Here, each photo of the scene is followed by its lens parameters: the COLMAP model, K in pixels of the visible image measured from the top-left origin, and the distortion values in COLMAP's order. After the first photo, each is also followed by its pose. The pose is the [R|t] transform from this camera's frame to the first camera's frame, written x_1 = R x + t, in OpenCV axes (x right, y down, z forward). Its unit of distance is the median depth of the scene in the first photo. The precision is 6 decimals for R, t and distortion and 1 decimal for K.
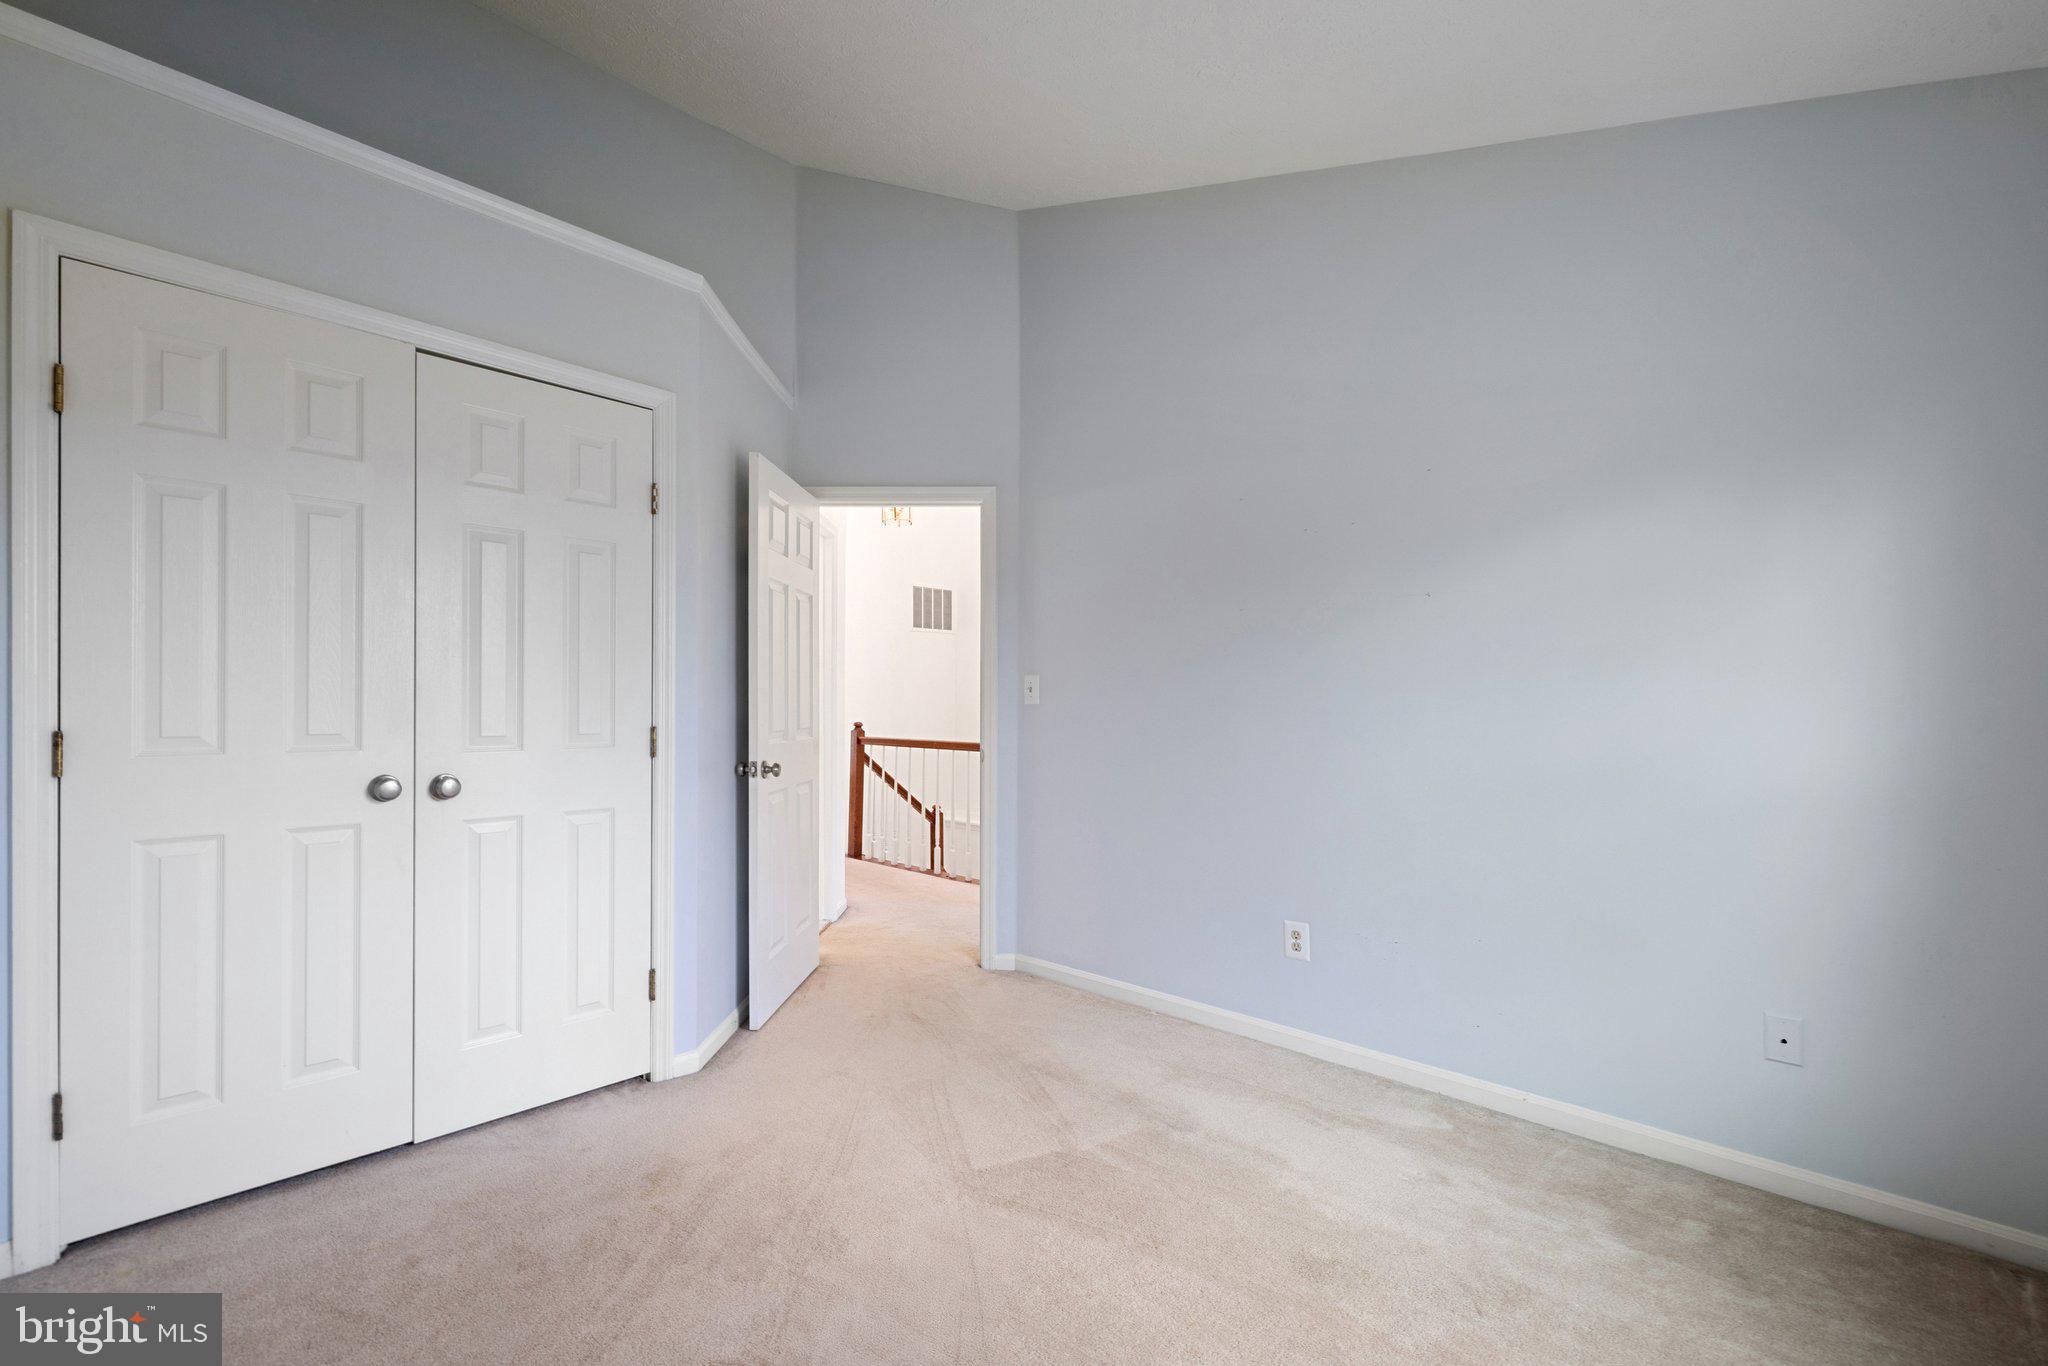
lens RADIAL K [[863.3, 0, 1026.2], [0, 863.3, 702.1], [0, 0, 1]] dist [-0.001602, 0.000337]
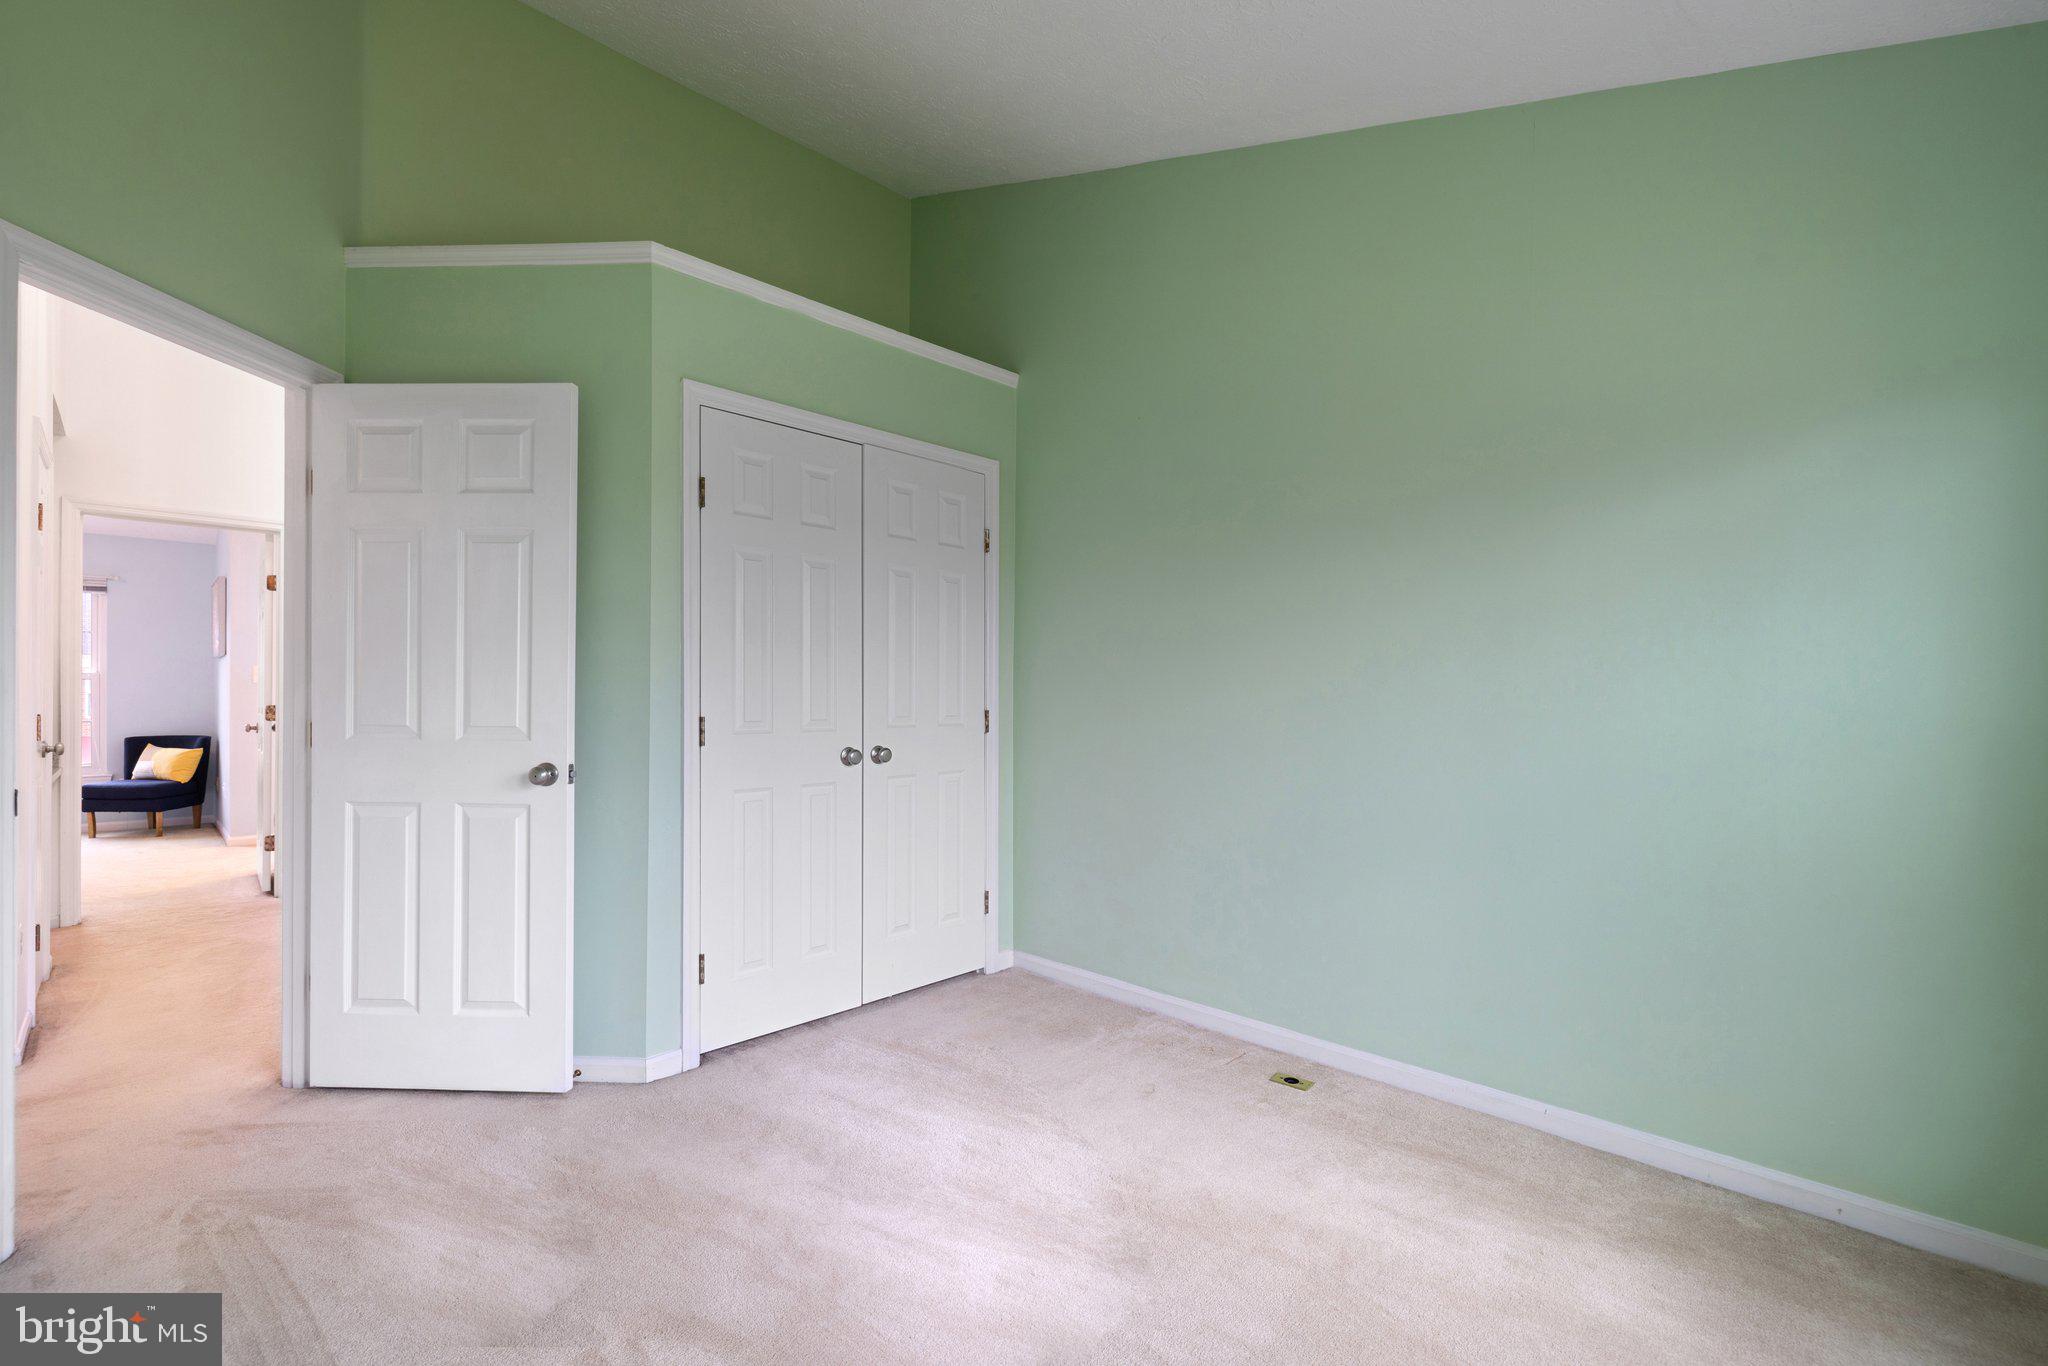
lens RADIAL K [[878.3, 0, 1024.0], [0, 878.3, 683.0], [0, 0, 1]] dist [0.001048, 0.000255]
pose [[0.999953, -0.008288, -0.004957, -0.361897], [0.008250, 0.999936, -0.007703, -0.004787], [0.005021, 0.007662, 0.999958, -0.375190]]
